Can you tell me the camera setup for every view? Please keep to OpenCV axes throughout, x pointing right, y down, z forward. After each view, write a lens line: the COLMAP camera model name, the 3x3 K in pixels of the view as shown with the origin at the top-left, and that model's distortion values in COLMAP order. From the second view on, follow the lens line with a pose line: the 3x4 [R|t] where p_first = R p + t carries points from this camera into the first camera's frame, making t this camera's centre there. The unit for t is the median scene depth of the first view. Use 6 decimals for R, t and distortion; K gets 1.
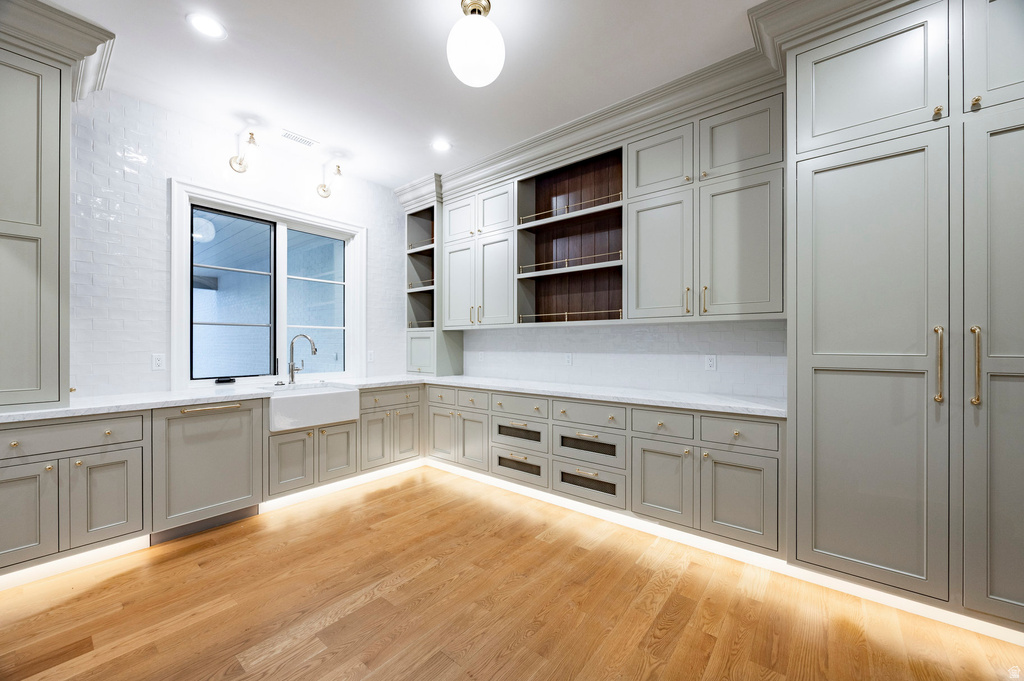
lens RADIAL K [[397.8, 0, 512.0], [0, 397.8, 340.5], [0, 0, 1]] dist [-0.001097, -0.000064]
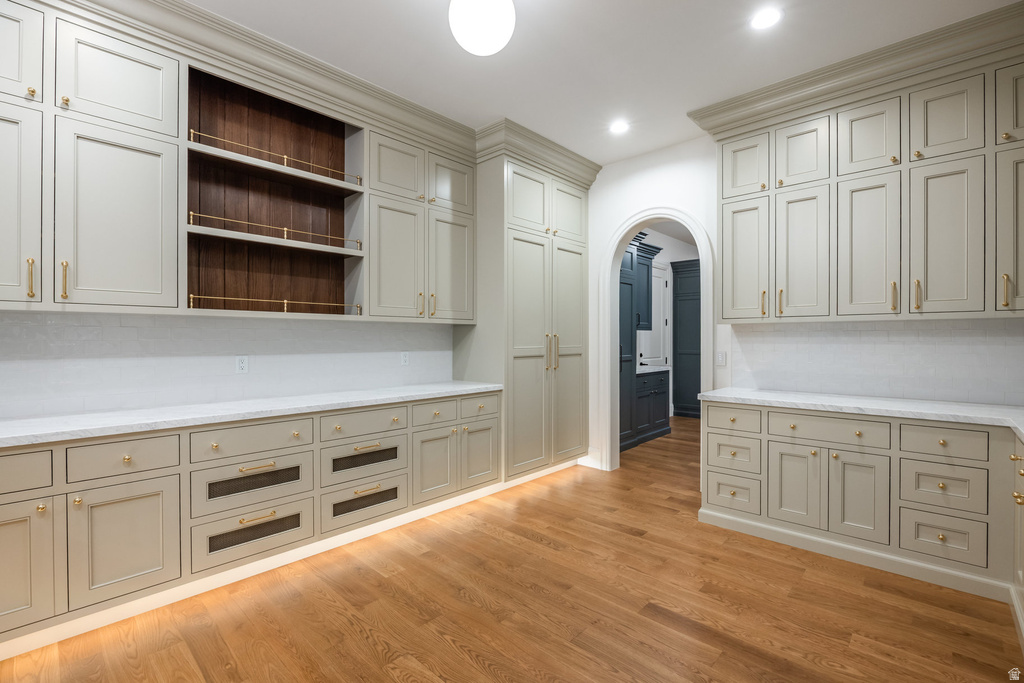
lens RADIAL K [[445.7, 0, 509.7], [0, 445.7, 339.3], [0, 0, 1]] dist [-0.018045, 0.000361]
pose [[0.077472, 0.002026, 0.996992, -0.776964], [-0.005557, 0.999983, -0.001601, 0.001212], [-0.996979, -0.005417, 0.077482, 0.624878]]
